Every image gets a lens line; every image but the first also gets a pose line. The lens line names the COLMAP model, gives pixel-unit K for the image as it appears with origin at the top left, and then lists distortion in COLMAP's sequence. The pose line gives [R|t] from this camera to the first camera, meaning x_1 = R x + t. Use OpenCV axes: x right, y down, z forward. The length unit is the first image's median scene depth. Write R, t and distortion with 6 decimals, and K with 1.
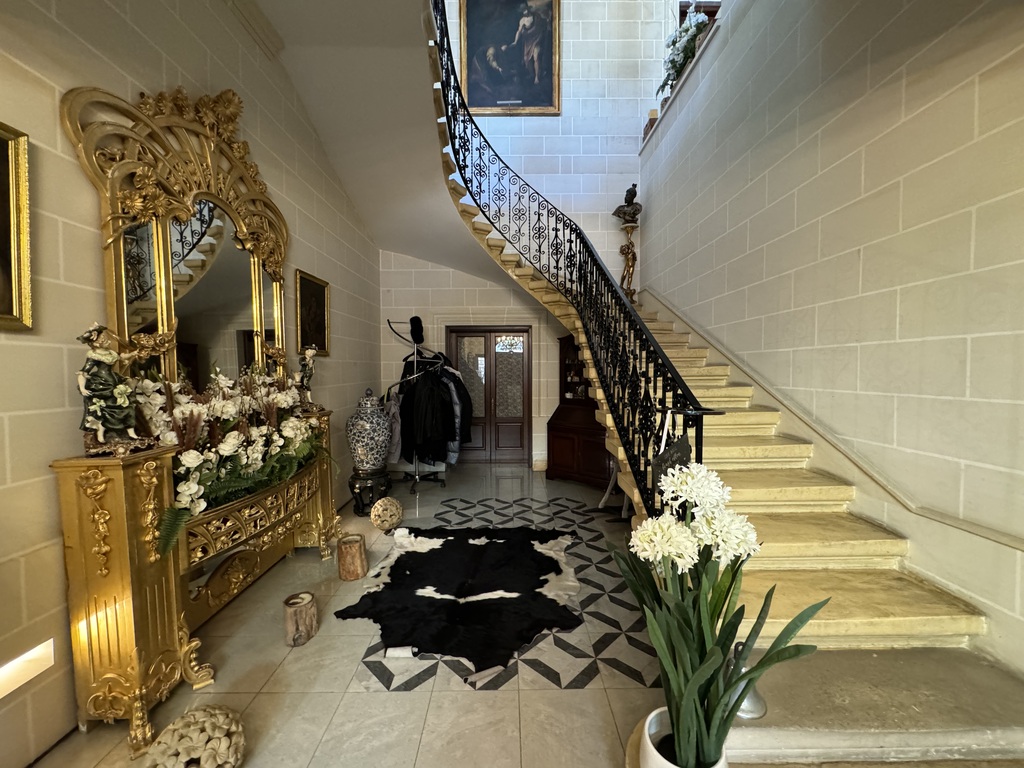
lens RADIAL K [[407.4, 0, 511.7], [0, 407.4, 384.8], [0, 0, 1]] dist [-0.002805, -0.000066]
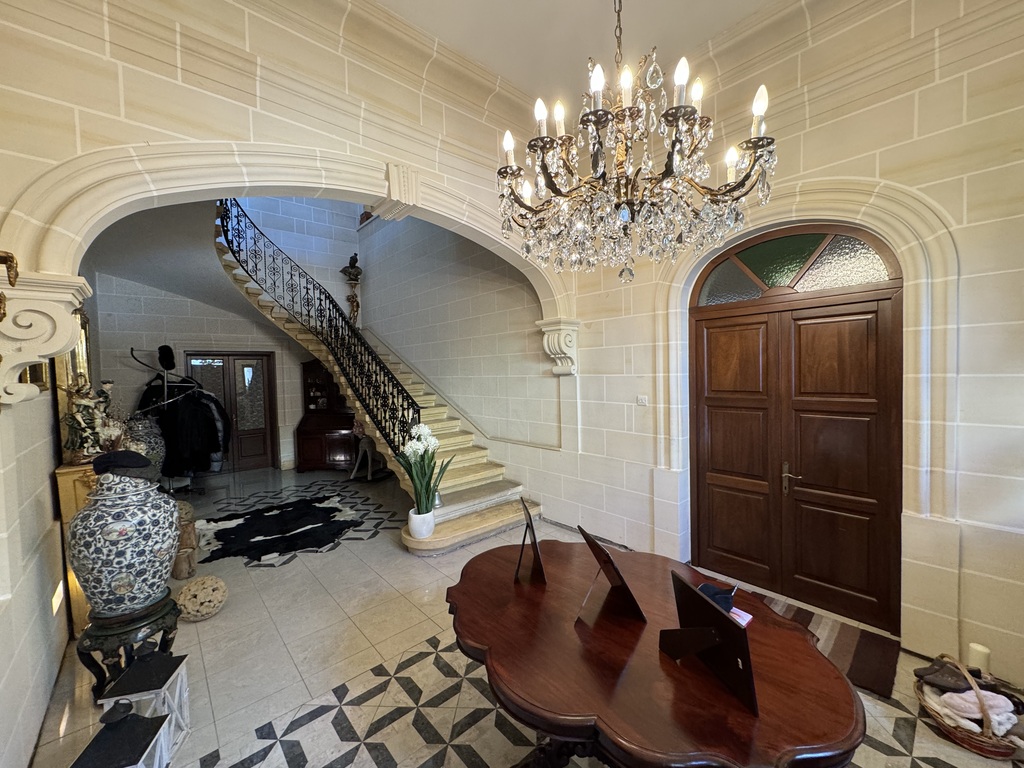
lens RADIAL K [[407.4, 0, 514.3], [0, 407.4, 381.8], [0, 0, 1]] dist [-0.002805, -0.000066]
pose [[0.748077, -0.033469, 0.662767, -0.385878], [0.046794, 0.998902, -0.002374, -0.033061], [-0.661960, 0.032790, 0.748822, -0.658976]]
